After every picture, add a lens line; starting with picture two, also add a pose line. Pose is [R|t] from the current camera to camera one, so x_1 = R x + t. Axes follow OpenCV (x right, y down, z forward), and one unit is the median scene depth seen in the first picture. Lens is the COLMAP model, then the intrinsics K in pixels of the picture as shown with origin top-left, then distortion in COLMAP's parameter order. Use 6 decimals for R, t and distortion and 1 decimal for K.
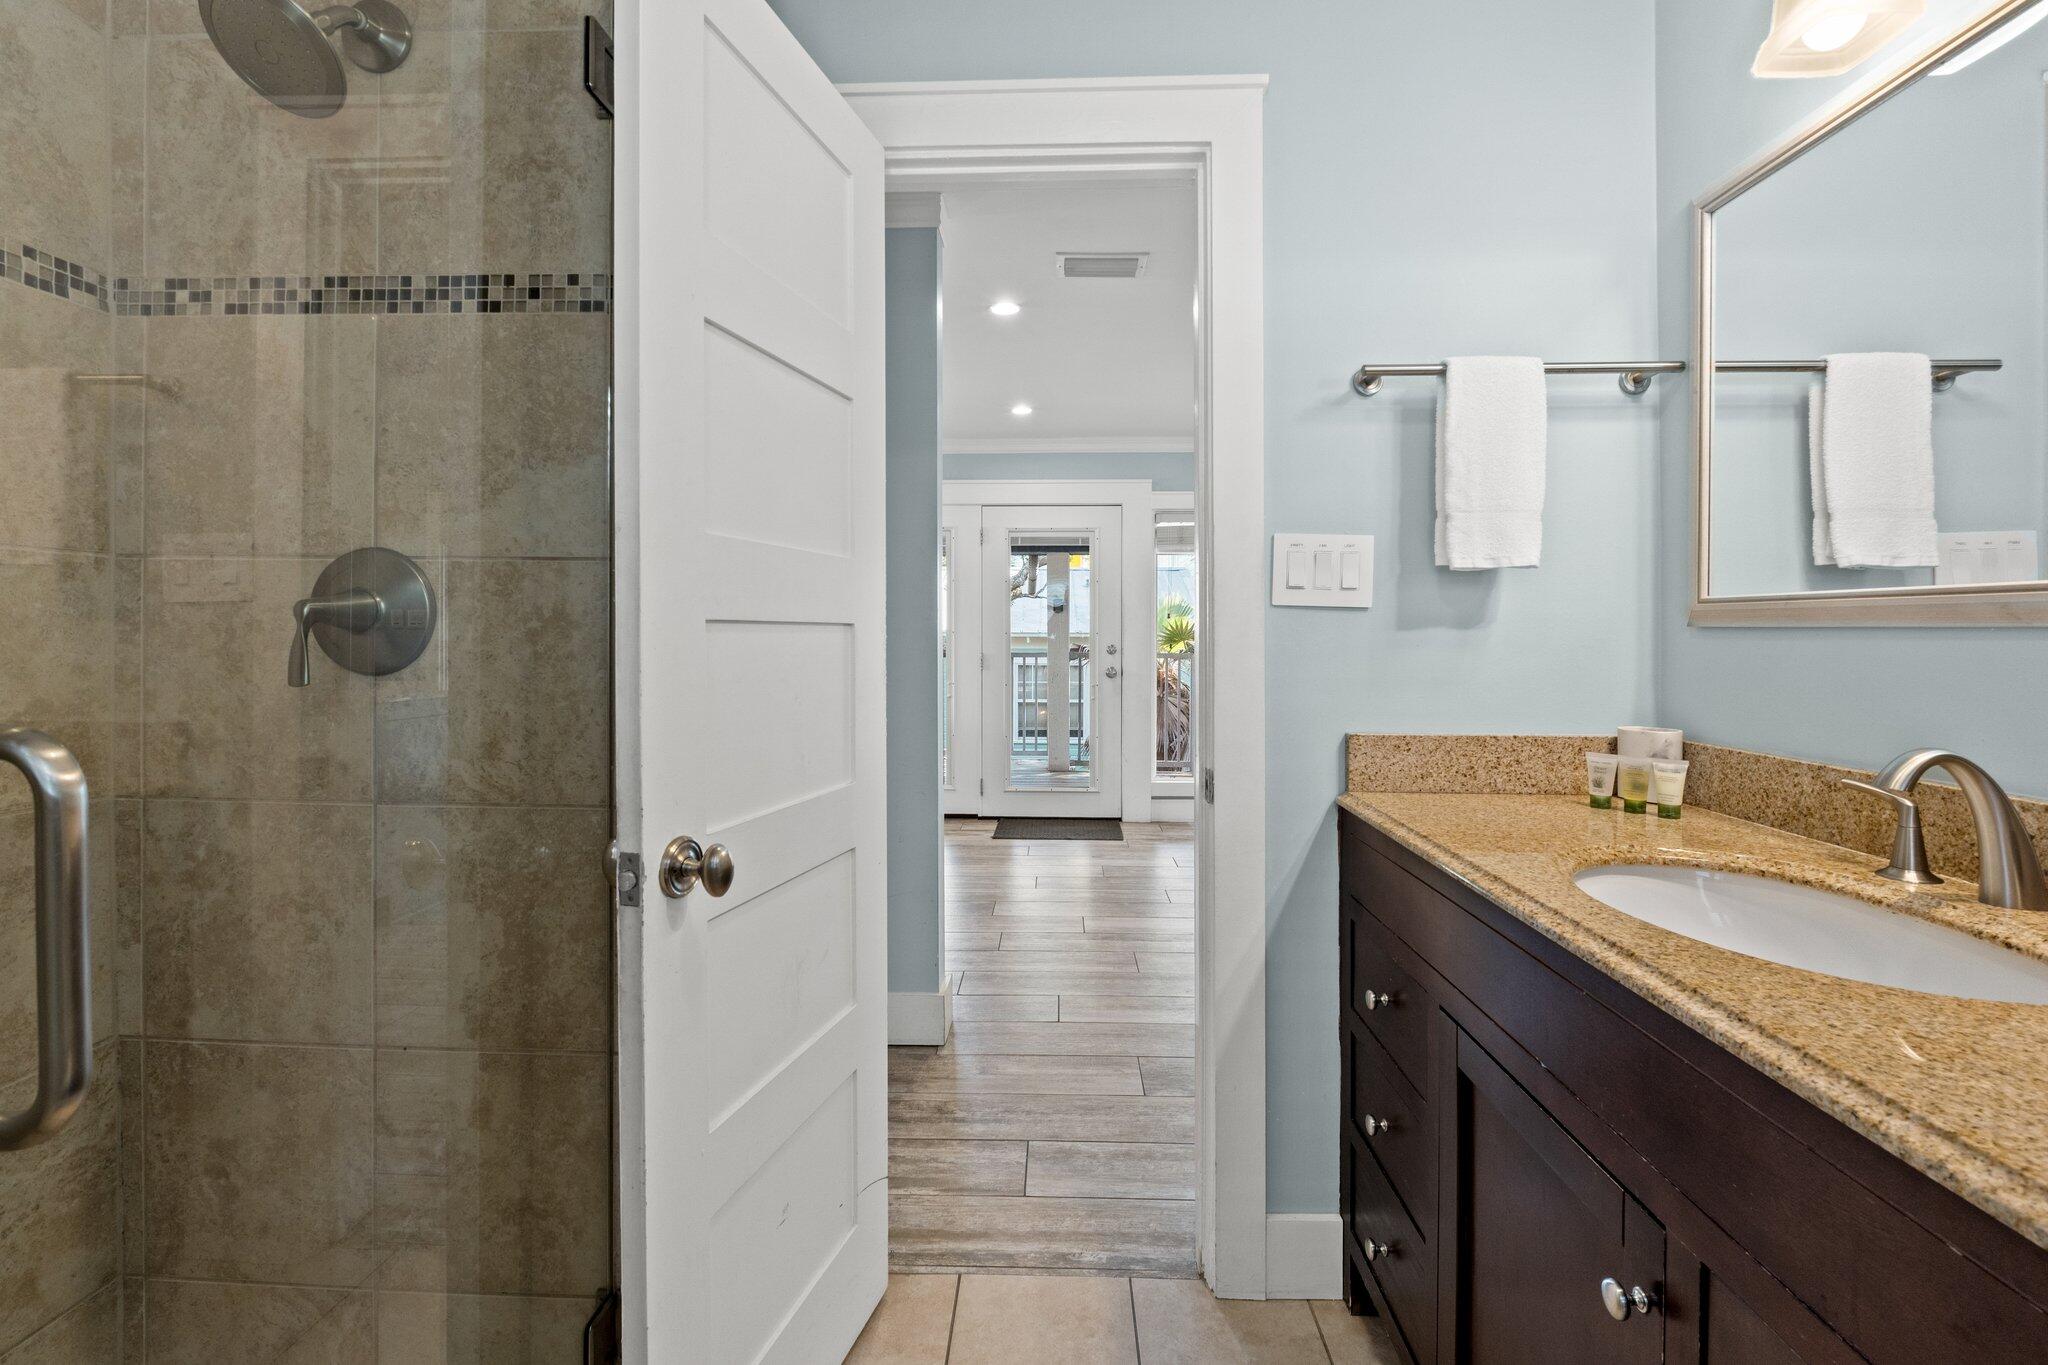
lens RADIAL K [[875.8, 0, 1025.2], [0, 875.8, 632.6], [0, 0, 1]] dist [-0.001082, 0.000084]
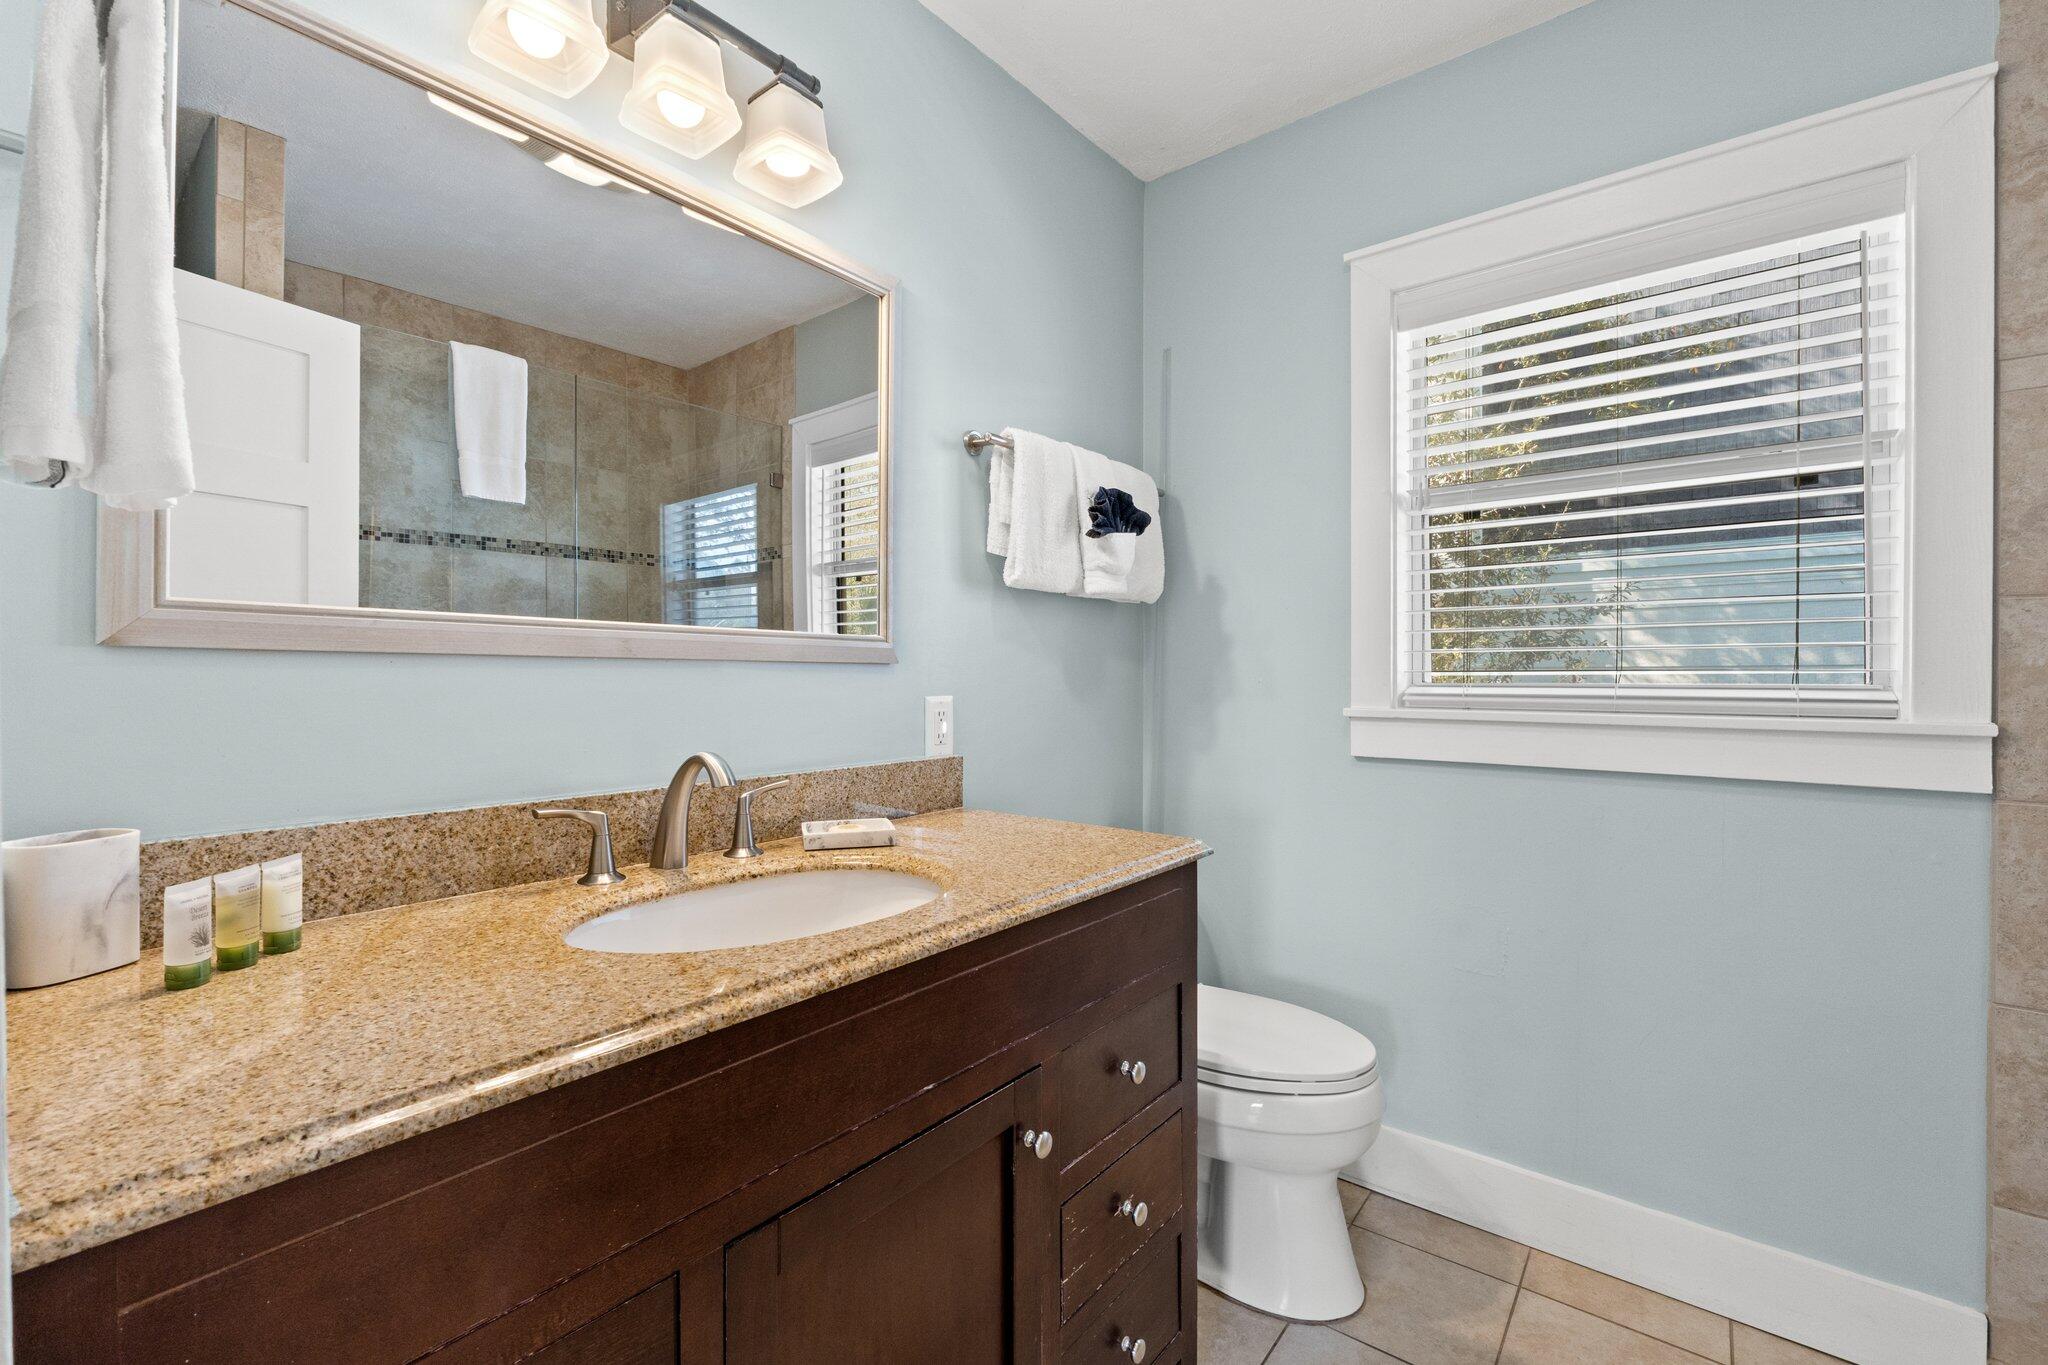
lens RADIAL K [[858.7, 0, 1020.6], [0, 858.7, 669.9], [0, 0, 1]] dist [-0.007859, 0.000384]
pose [[-0.800423, 0.002899, 0.599429, -0.063650], [-0.001603, 0.999974, -0.006978, 0.014879], [-0.599434, -0.006546, -0.800397, 1.304986]]
